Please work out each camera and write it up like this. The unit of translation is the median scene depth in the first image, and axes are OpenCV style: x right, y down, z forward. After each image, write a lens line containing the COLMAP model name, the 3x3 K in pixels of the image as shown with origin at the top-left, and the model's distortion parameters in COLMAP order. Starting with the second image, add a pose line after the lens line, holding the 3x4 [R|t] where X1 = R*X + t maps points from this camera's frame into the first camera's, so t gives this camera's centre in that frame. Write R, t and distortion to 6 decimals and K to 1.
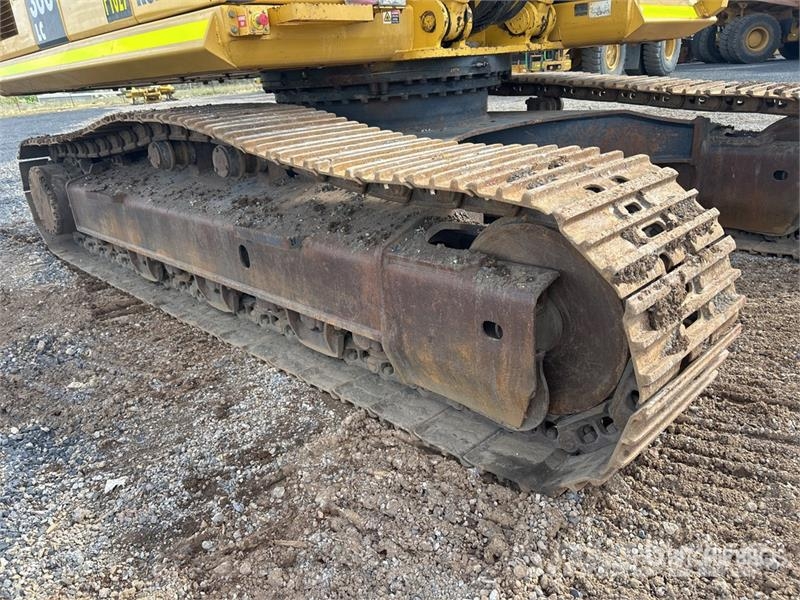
lens RADIAL K [[602.9, 0, 395.4], [0, 602.9, 300.2], [0, 0, 1]] dist [0.038855, -0.039986]
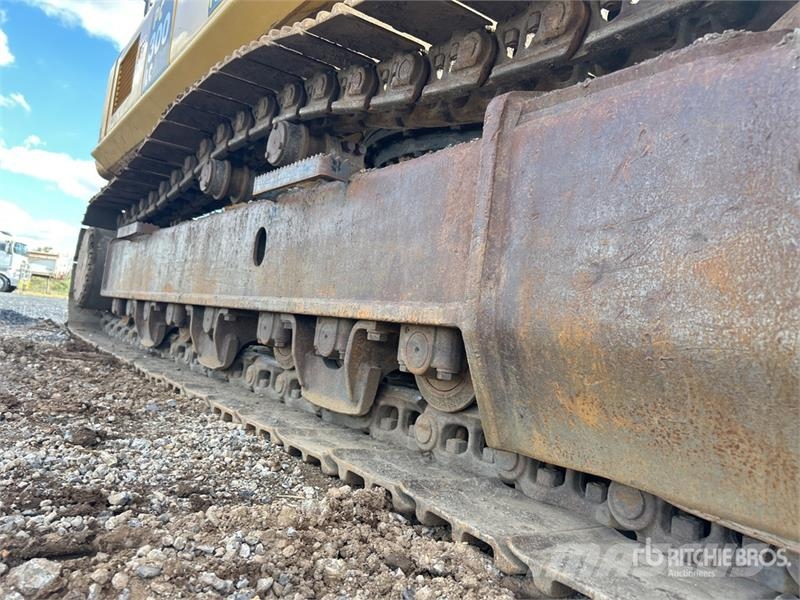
lens RADIAL K [[602.9, 0, 395.4], [0, 602.9, 300.2], [0, 0, 1]] dist [0.038855, -0.039986]
pose [[0.968224, 0.185598, -0.167619, 0.000627], [-0.238192, 0.888616, -0.391952, 0.232908], [0.076204, 0.419423, 0.904587, 0.590109]]
